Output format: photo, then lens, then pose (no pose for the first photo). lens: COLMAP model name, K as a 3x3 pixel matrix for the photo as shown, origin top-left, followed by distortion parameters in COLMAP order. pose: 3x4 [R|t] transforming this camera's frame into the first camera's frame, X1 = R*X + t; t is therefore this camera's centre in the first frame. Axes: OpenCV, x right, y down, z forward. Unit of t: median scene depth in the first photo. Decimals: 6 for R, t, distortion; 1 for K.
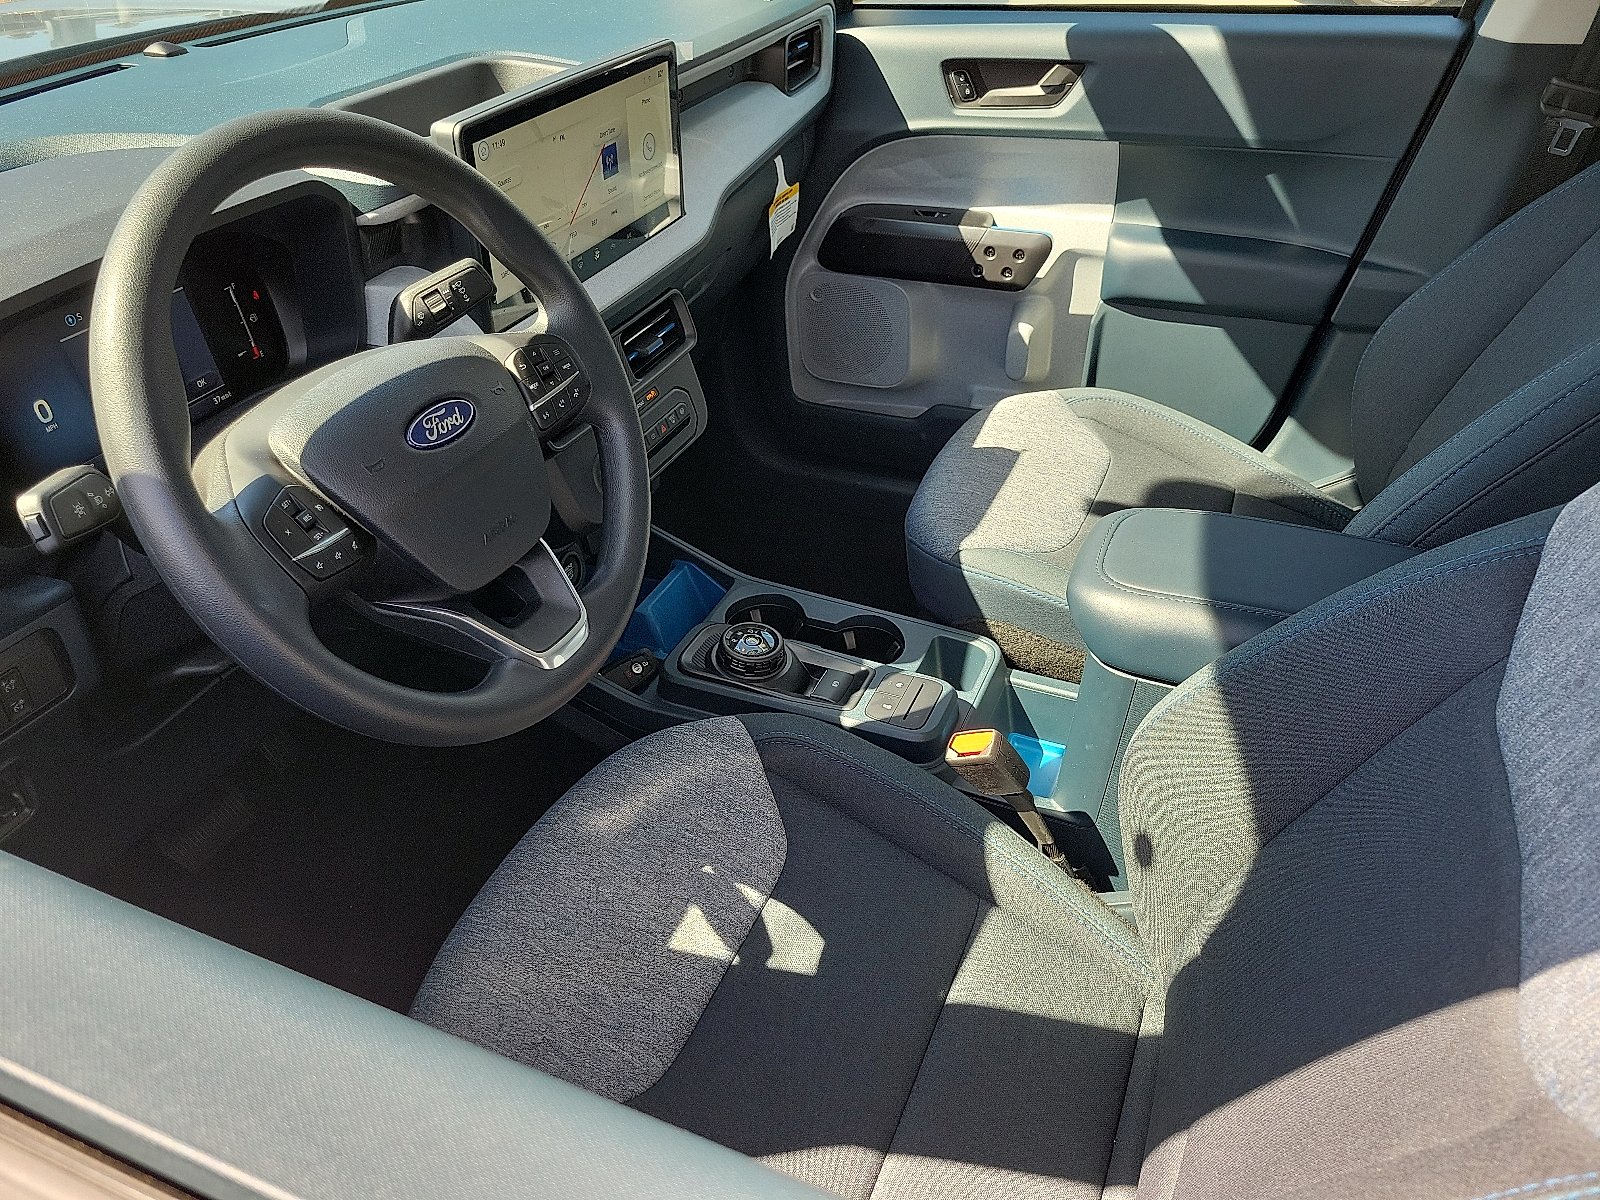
lens RADIAL K [[1226.8, 0, 776.5], [0, 1226.8, 597.4], [0, 0, 1]] dist [0.059321, -0.042657]
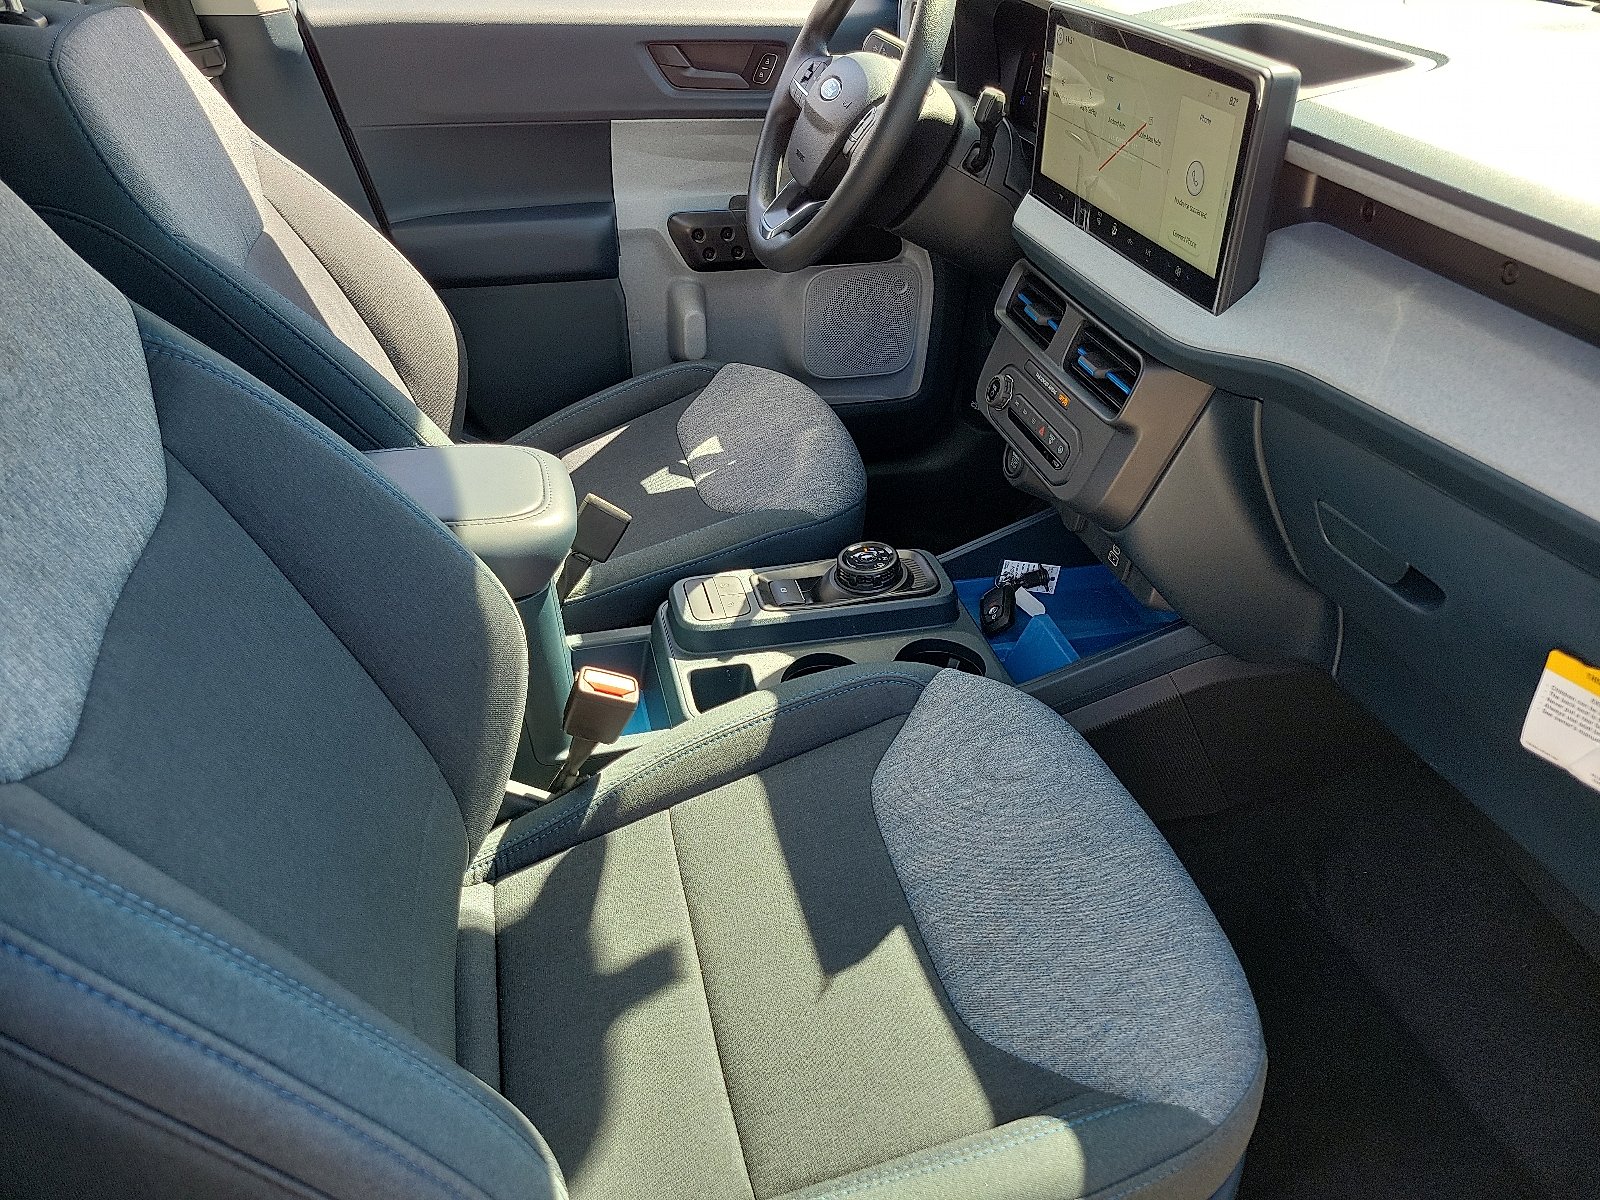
lens RADIAL K [[1226.9, 0, 765.4], [0, 1226.9, 605.5], [0, 0, 1]] dist [0.046092, -0.004869]
pose [[-0.806492, 0.349794, -0.476671, 0.440155], [-0.311890, 0.433220, 0.845603, -0.629461], [0.502290, 0.830641, -0.240291, 0.979374]]
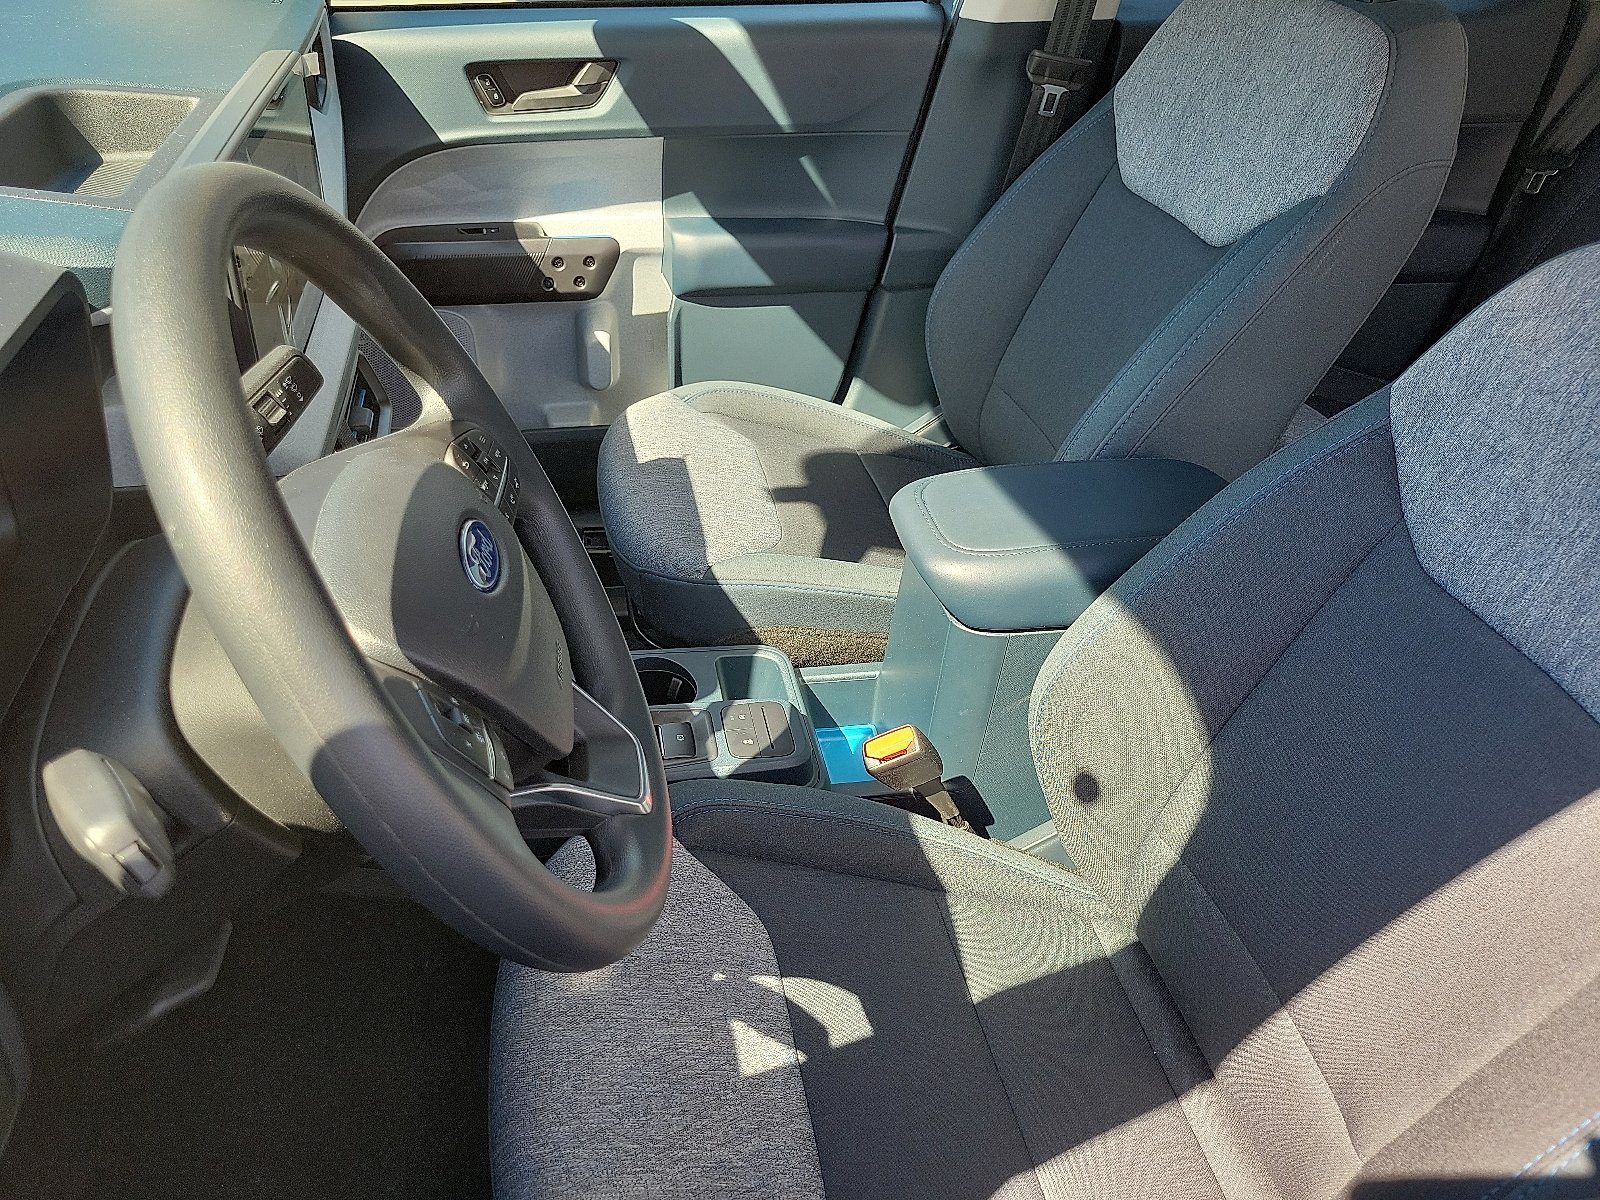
lens RADIAL K [[1226.9, 0, 765.4], [0, 1226.9, 605.5], [0, 0, 1]] dist [0.046092, -0.004869]
pose [[0.833455, -0.268550, 0.482943, -0.246373], [0.267044, 0.960881, 0.073457, -0.058502], [-0.483777, 0.067744, 0.872565, 0.122271]]
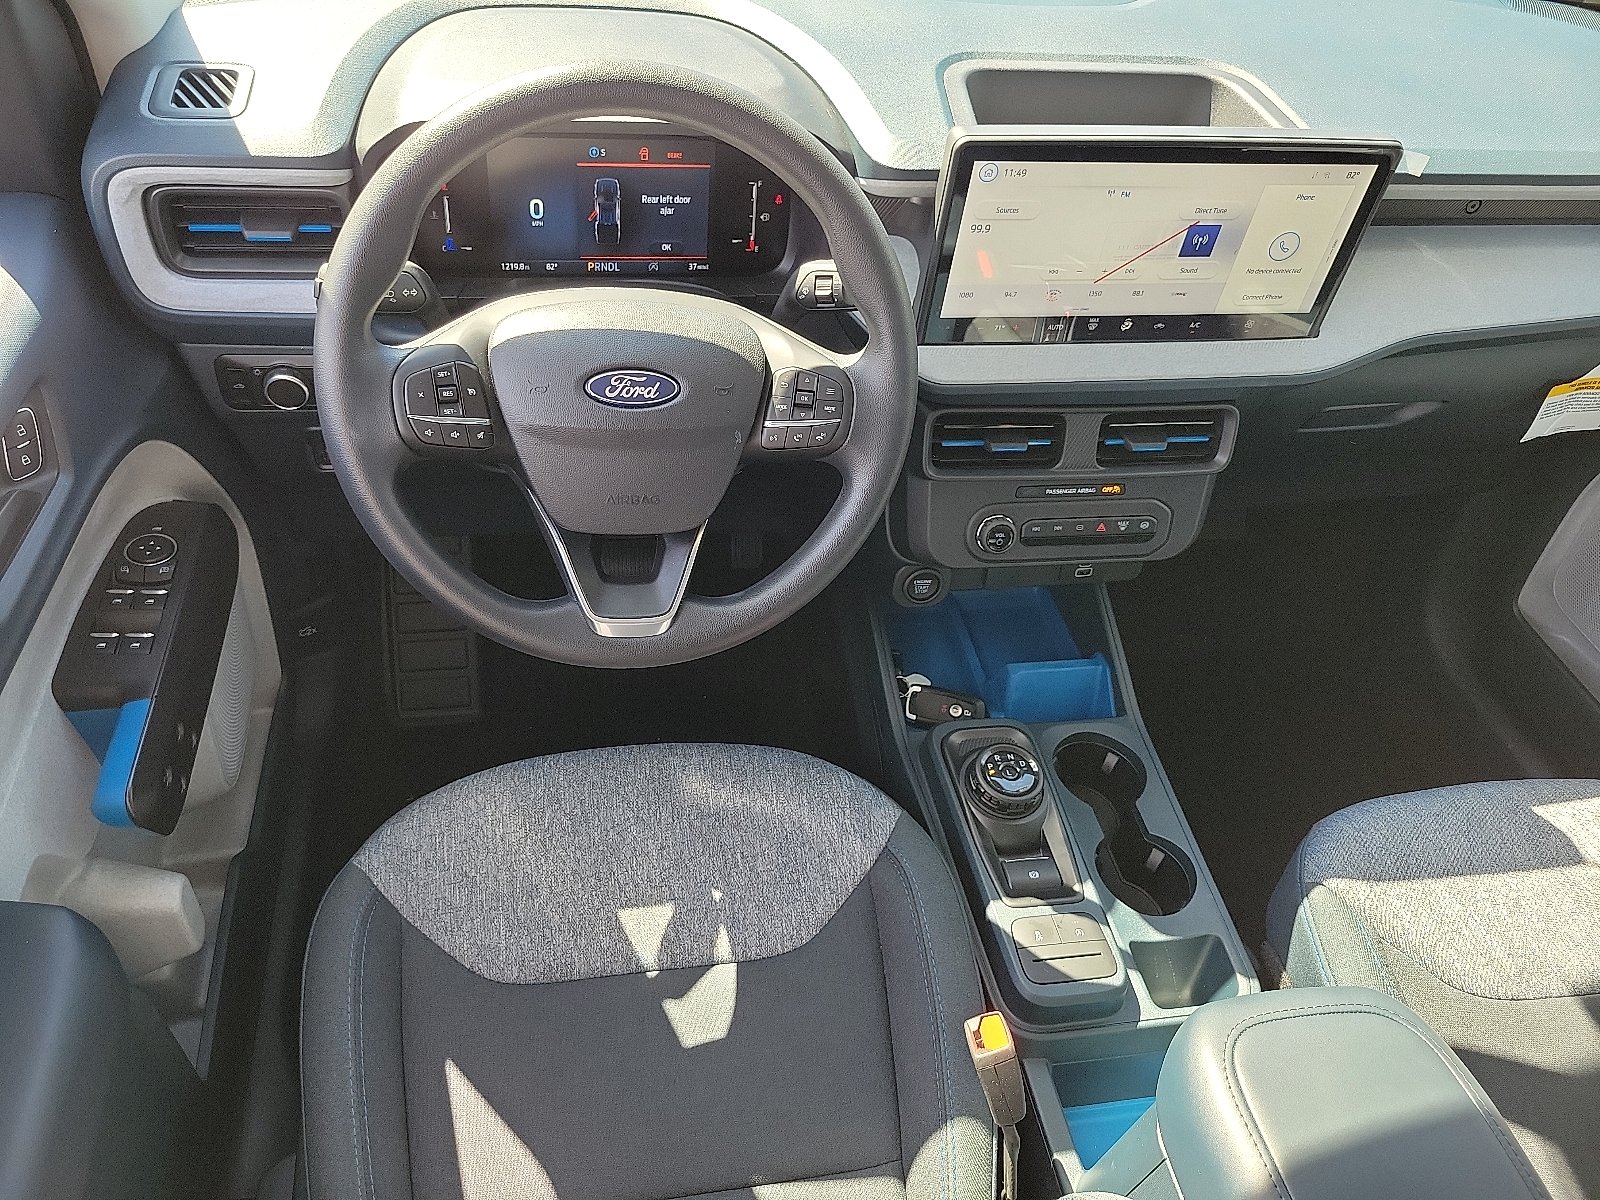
lens RADIAL K [[1226.8, 0, 776.5], [0, 1226.8, 597.4], [0, 0, 1]] dist [0.059321, -0.042657]
pose [[0.545863, 0.625716, -0.557238, 0.242927], [-0.555009, 0.768254, 0.318983, -0.200515], [0.627693, 0.135151, 0.766639, 0.145455]]
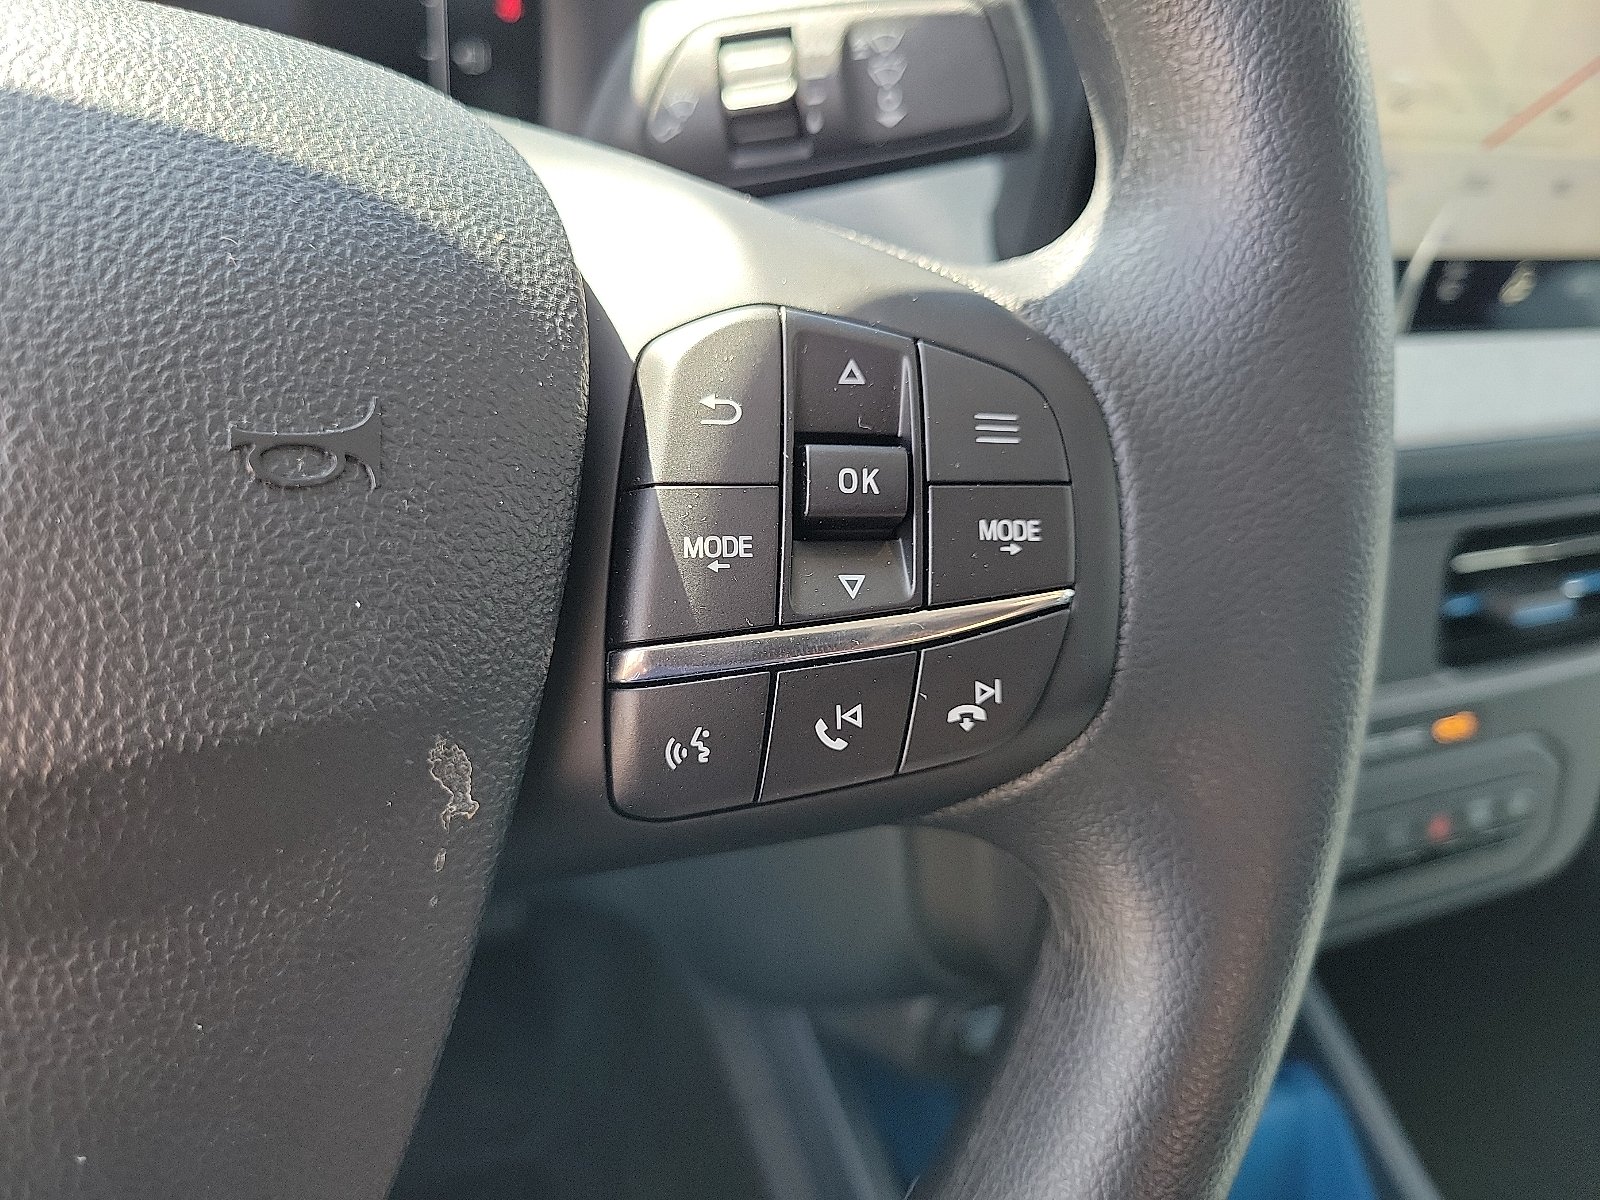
lens RADIAL K [[1226.8, 0, 776.5], [0, 1226.8, 597.4], [0, 0, 1]] dist [0.059321, -0.042657]
pose [[0.726561, 0.458994, -0.511307, -0.060686], [-0.500904, 0.863199, 0.063105, -0.098406], [0.470324, 0.210266, 0.857078, 0.479048]]
